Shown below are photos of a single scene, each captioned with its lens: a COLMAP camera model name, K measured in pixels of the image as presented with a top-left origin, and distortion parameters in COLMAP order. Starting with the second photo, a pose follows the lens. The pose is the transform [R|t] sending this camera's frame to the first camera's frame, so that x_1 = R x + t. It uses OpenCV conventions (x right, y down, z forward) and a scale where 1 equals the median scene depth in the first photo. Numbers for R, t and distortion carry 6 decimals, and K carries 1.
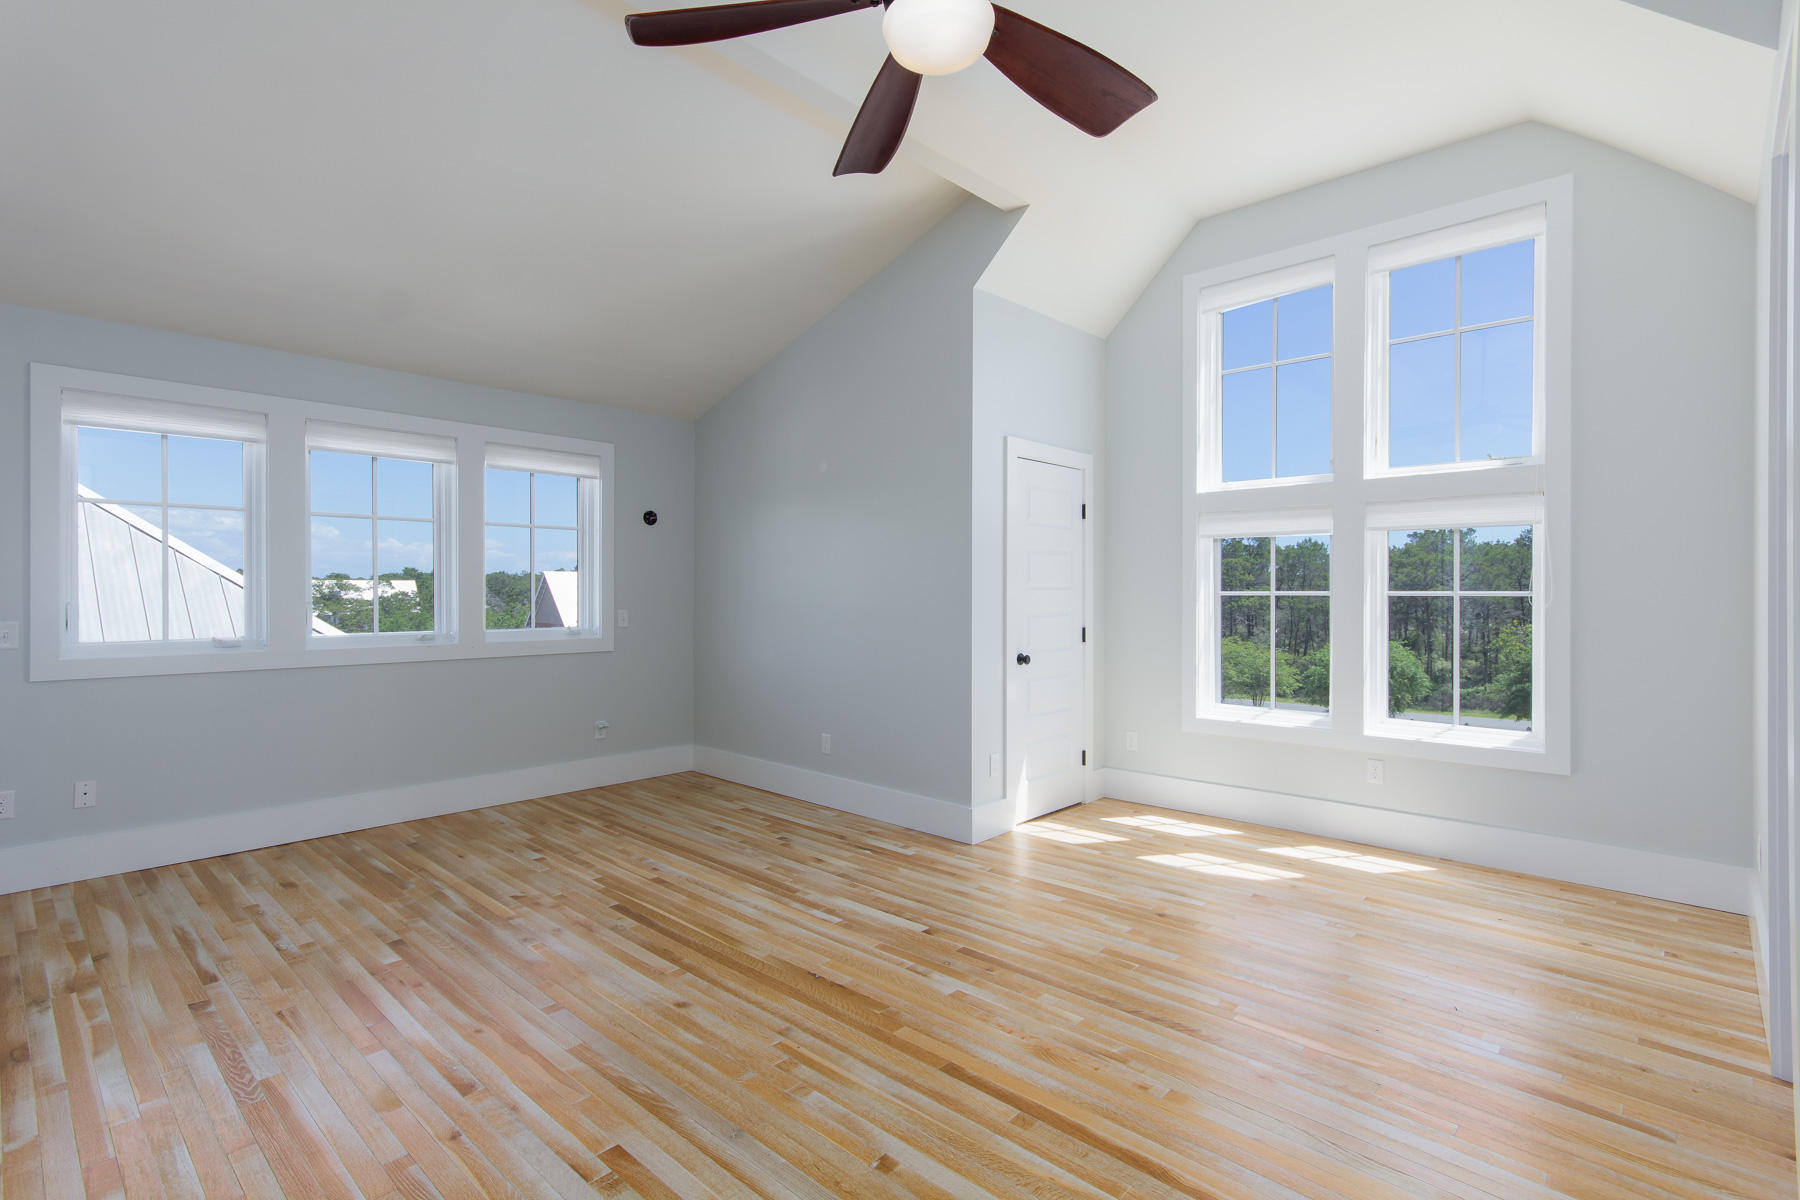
lens RADIAL K [[873.9, 0, 907.6], [0, 873.9, 597.1], [0, 0, 1]] dist [0.005469, 0.000004]
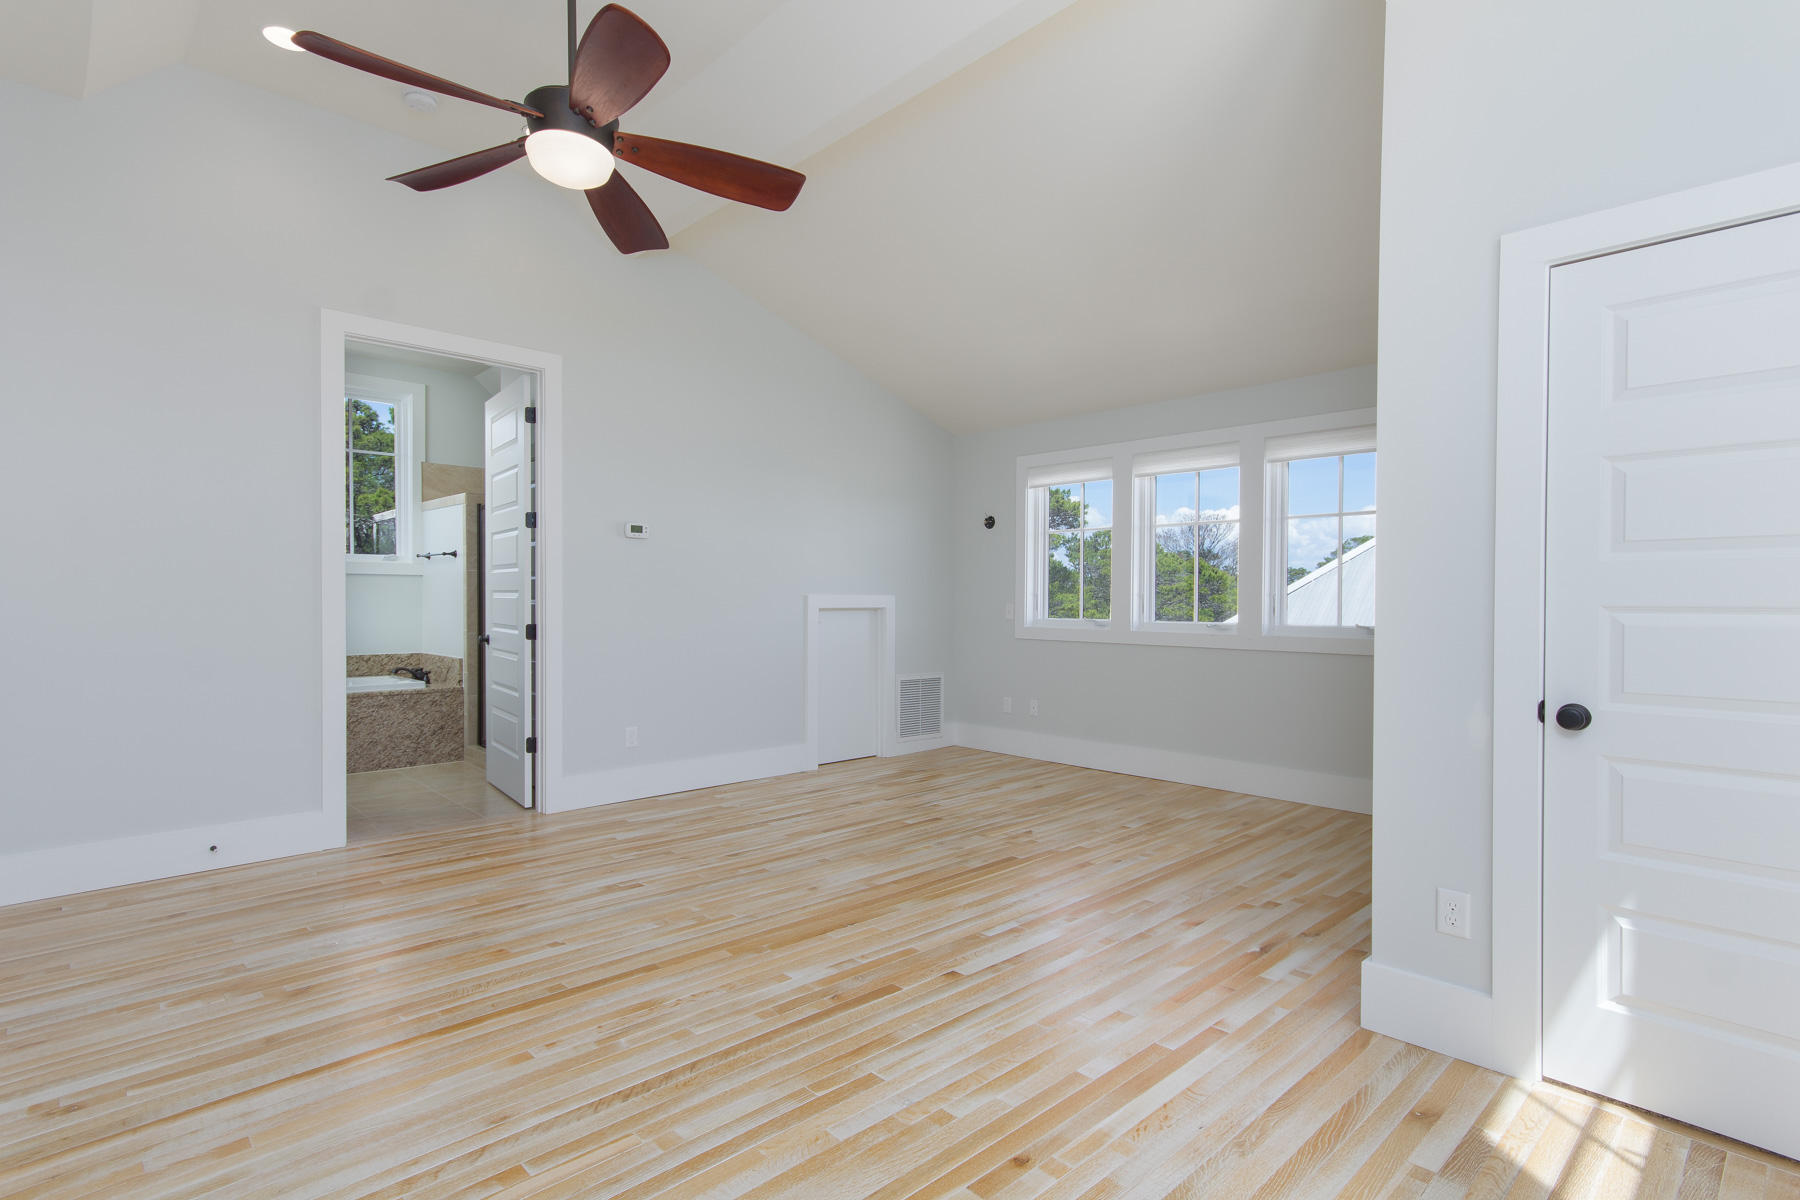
lens RADIAL K [[873.9, 0, 908.5], [0, 873.9, 602.4], [0, 0, 1]] dist [0.005469, 0.000004]
pose [[-0.061083, 0.002817, -0.998129, 0.839556], [-0.010834, 0.999935, 0.003485, 0.022873], [0.998074, 0.011027, -0.061048, 0.977437]]
